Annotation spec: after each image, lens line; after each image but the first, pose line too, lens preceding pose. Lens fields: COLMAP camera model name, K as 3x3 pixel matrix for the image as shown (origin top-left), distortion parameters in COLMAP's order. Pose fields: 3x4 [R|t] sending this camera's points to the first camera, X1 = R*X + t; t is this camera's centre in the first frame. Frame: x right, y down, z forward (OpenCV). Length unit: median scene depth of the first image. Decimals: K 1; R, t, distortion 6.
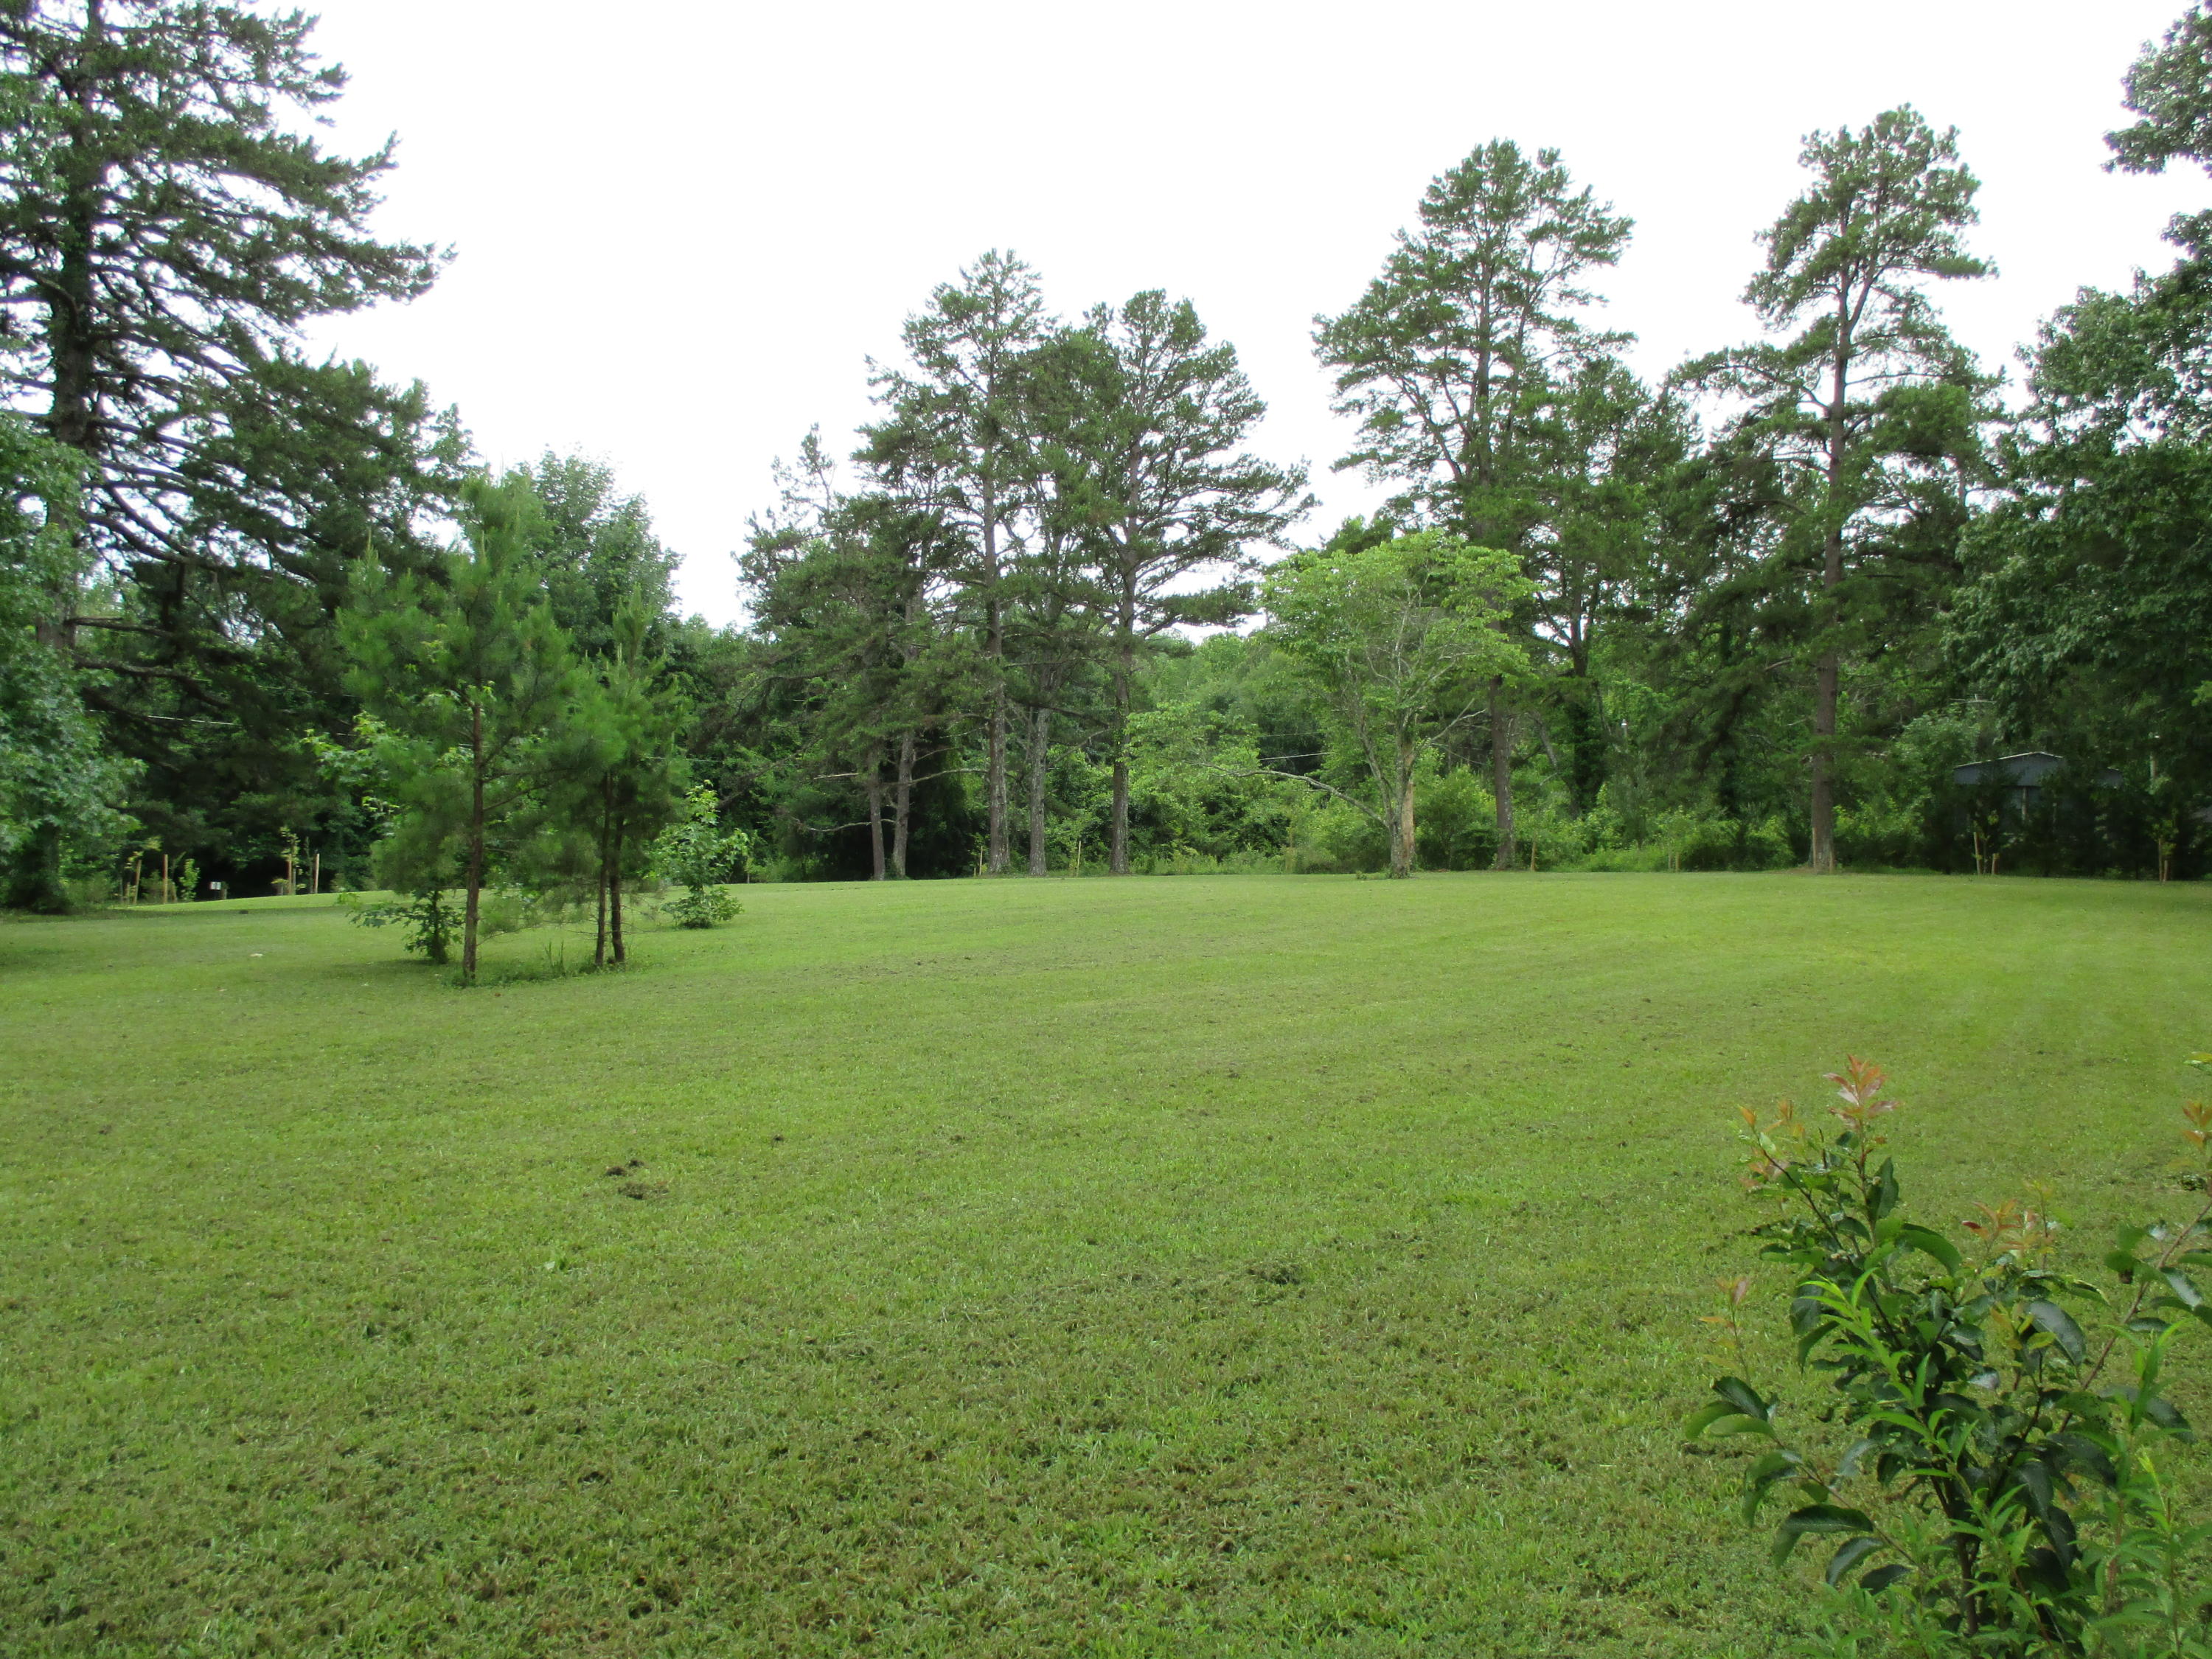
lens RADIAL K [[1829.9, 0, 1111.9], [0, 1829.9, 790.8], [0, 0, 1]] dist [-0.041026, 0.015075]
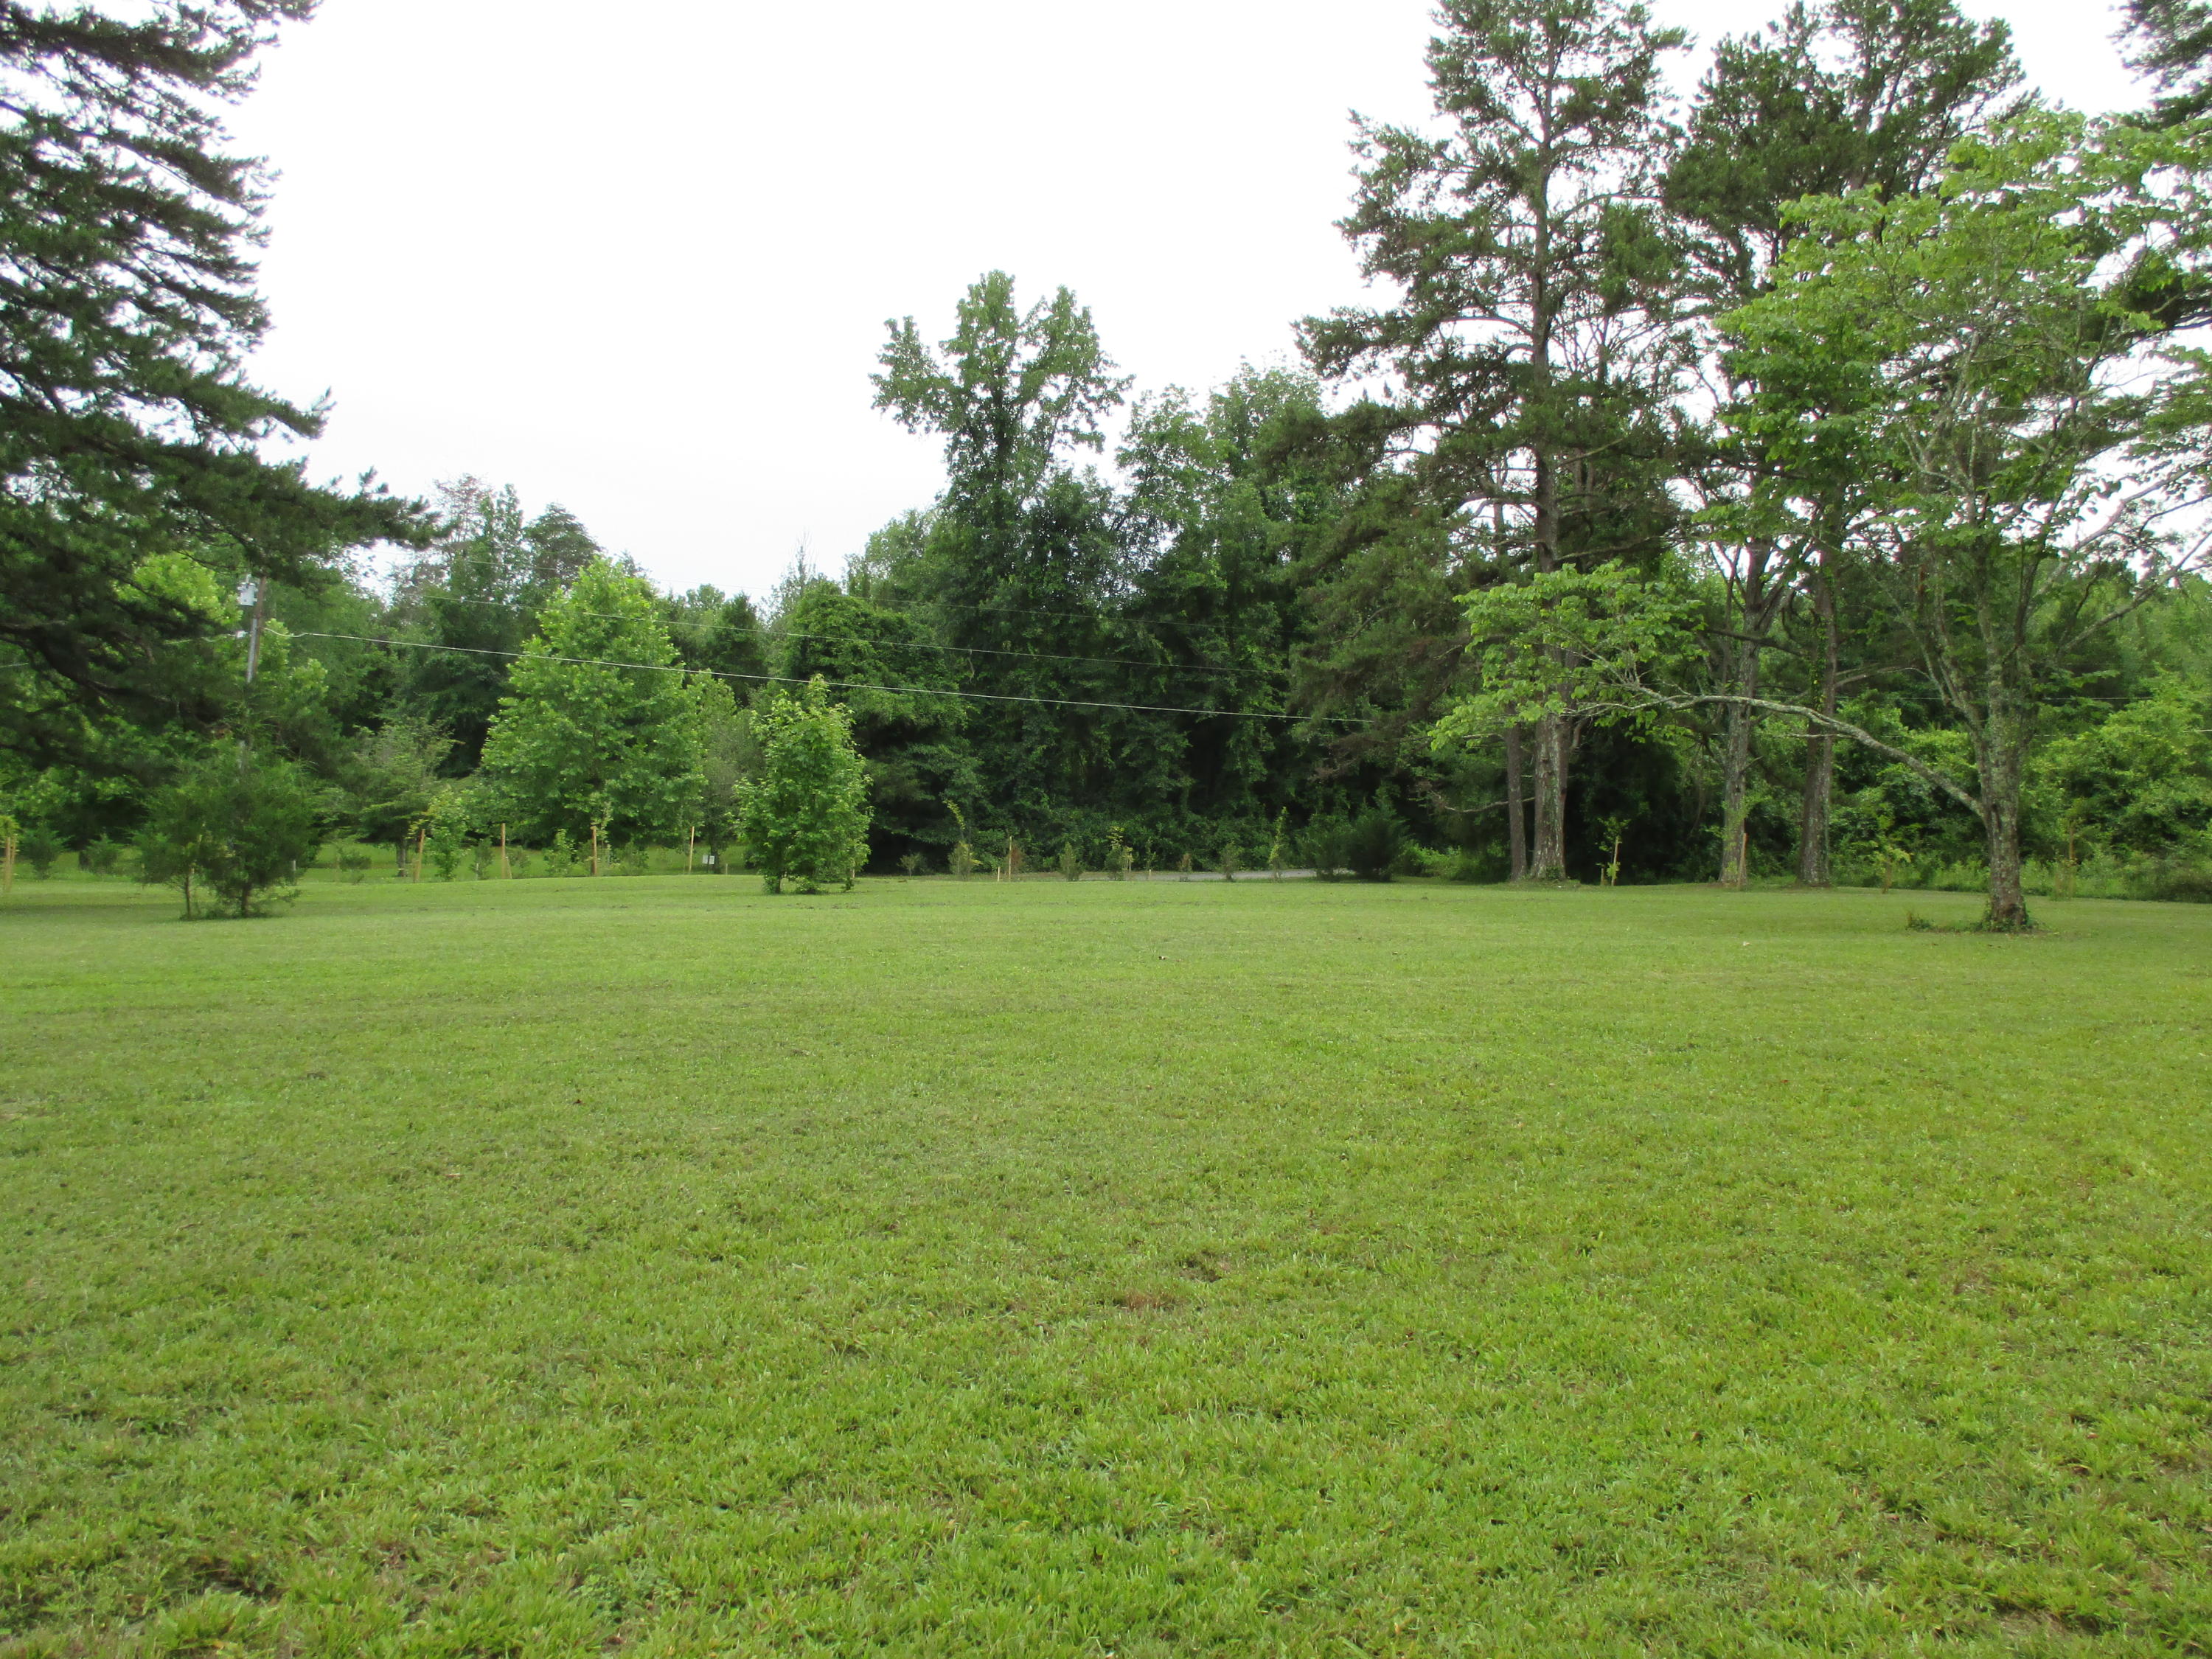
lens RADIAL K [[1829.9, 0, 1113.3], [0, 1829.9, 774.6], [0, 0, 1]] dist [-0.041026, 0.015075]
pose [[0.849830, 0.010086, -0.526961, 0.148868], [-0.009188, 0.999948, 0.004320, 0.006113], [0.526977, 0.001170, 0.849878, 0.377131]]
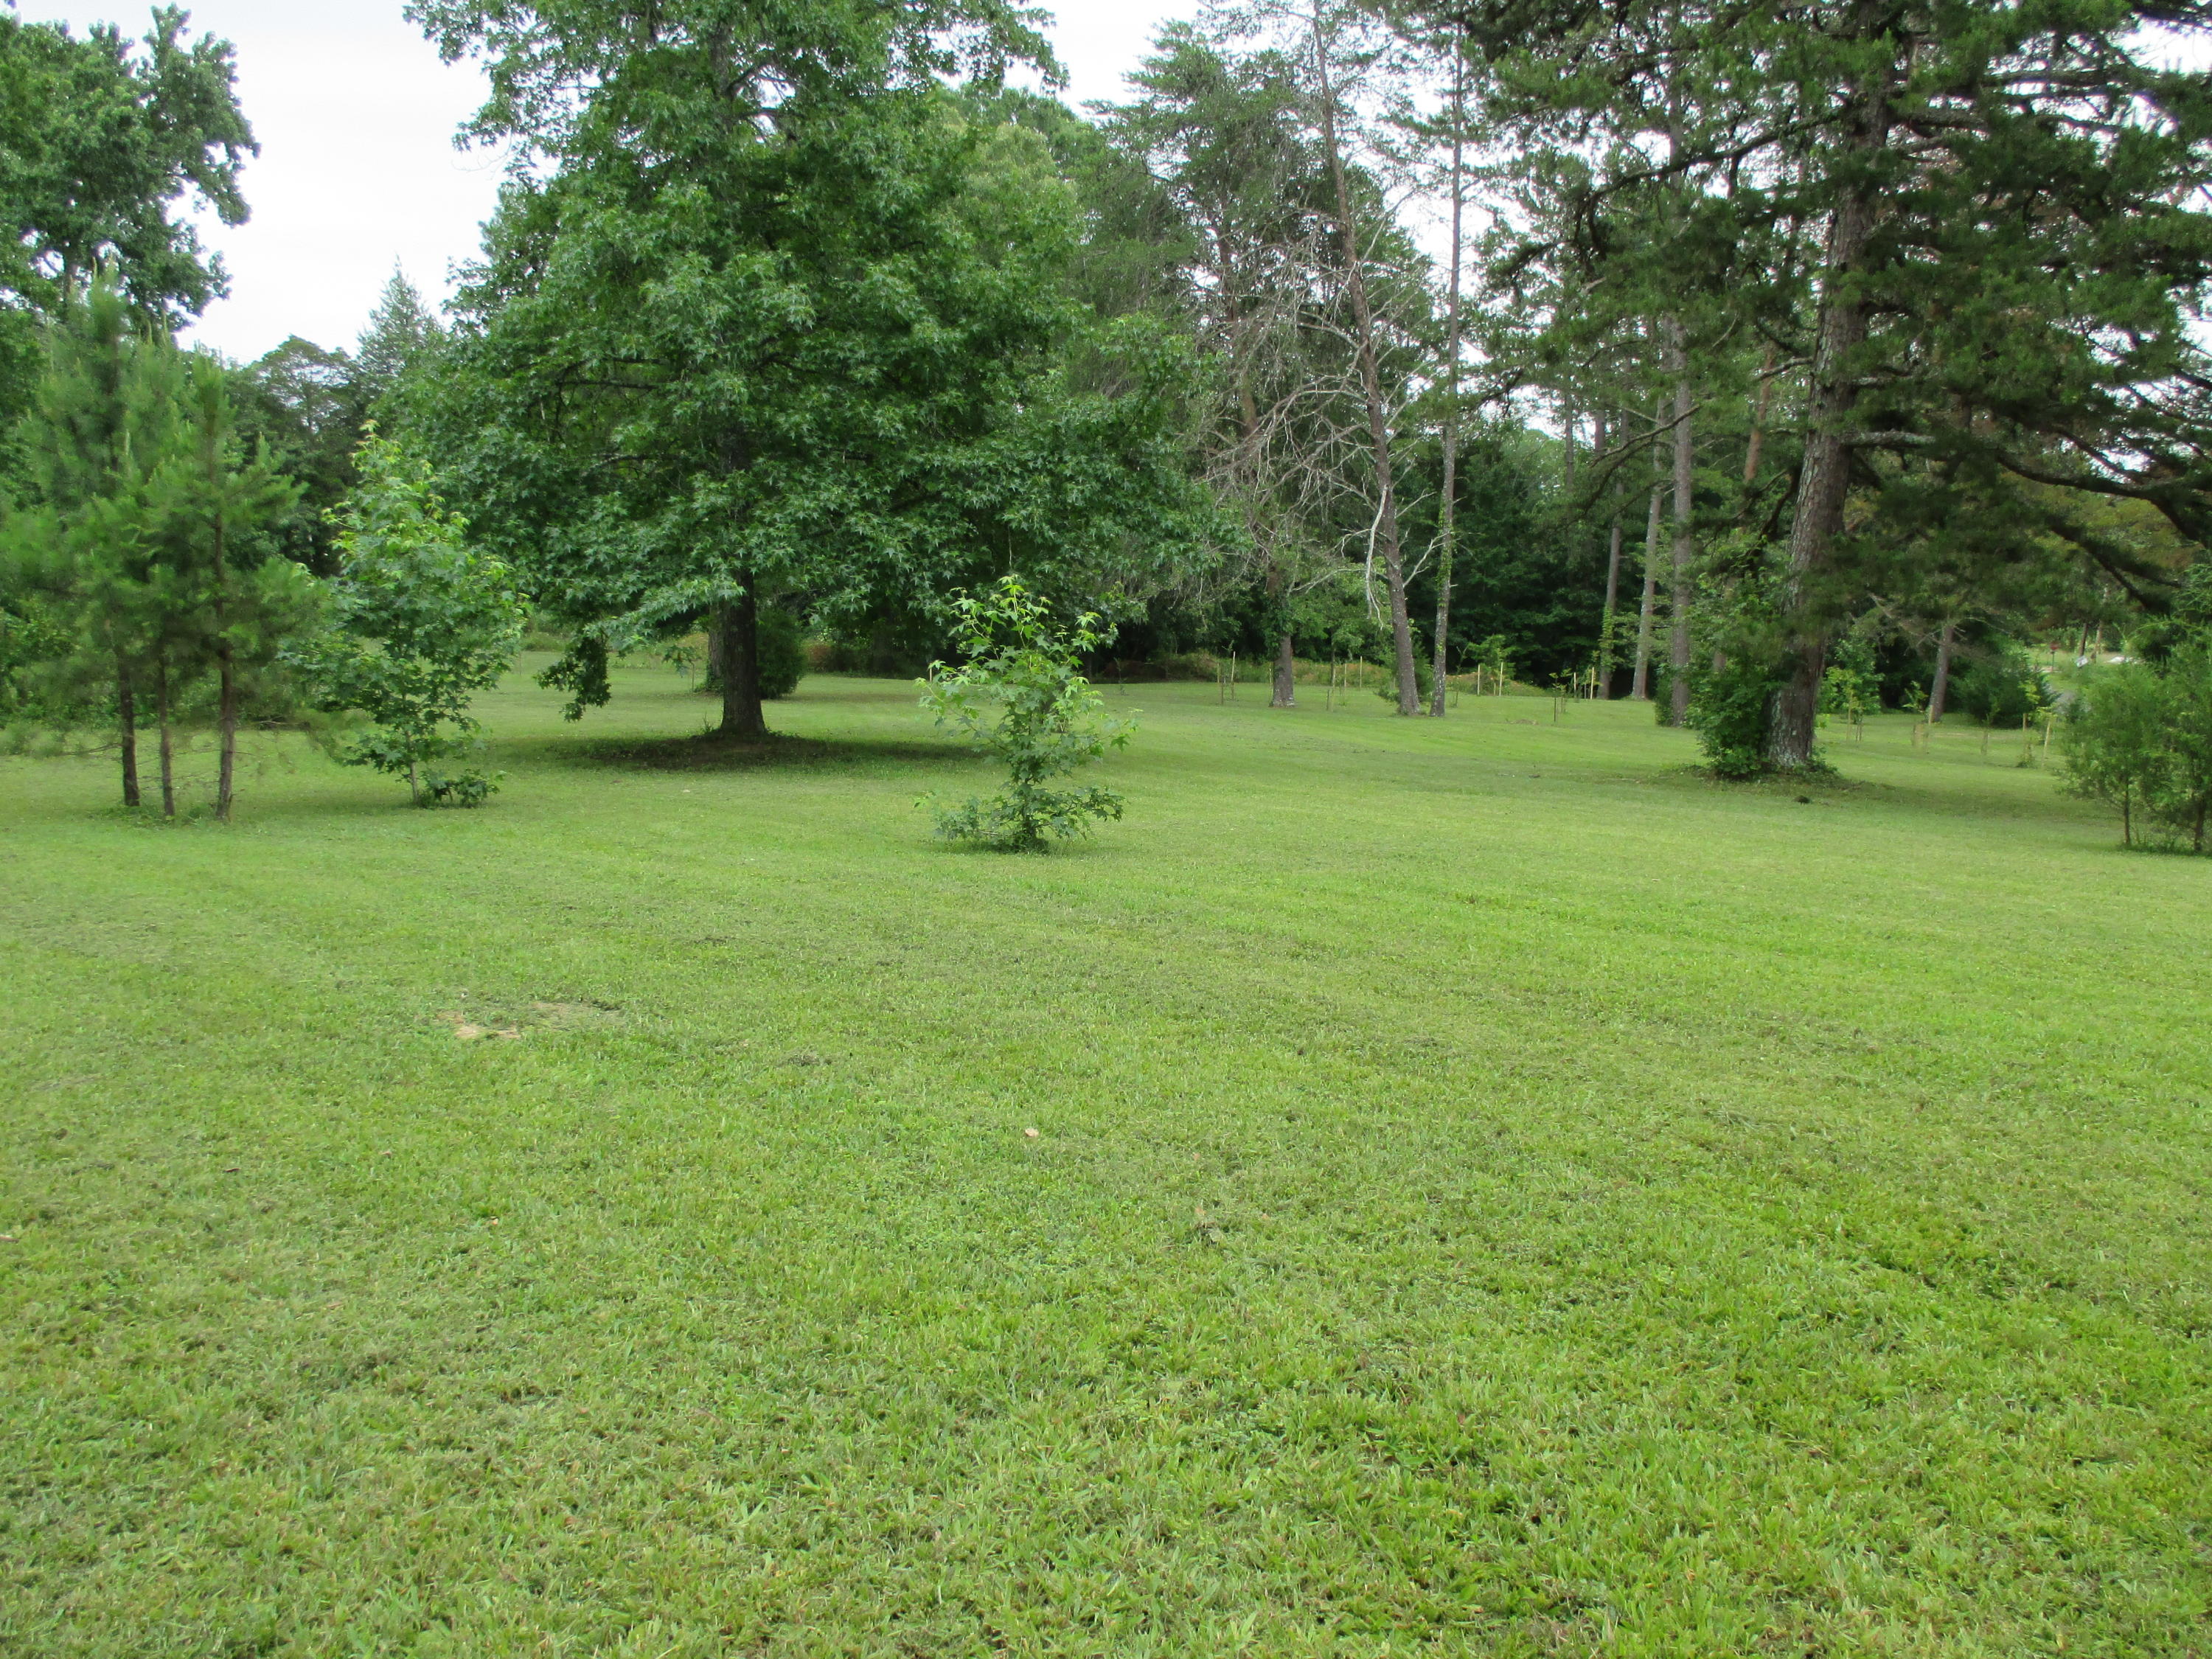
lens RADIAL K [[1829.9, 0, 1110.6], [0, 1829.9, 784.4], [0, 0, 1]] dist [-0.041026, 0.015075]
pose [[-0.286100, 0.081880, -0.954695, 0.116855], [-0.017586, 0.995726, 0.090669, 0.005556], [0.958038, 0.042730, -0.283437, 0.506855]]
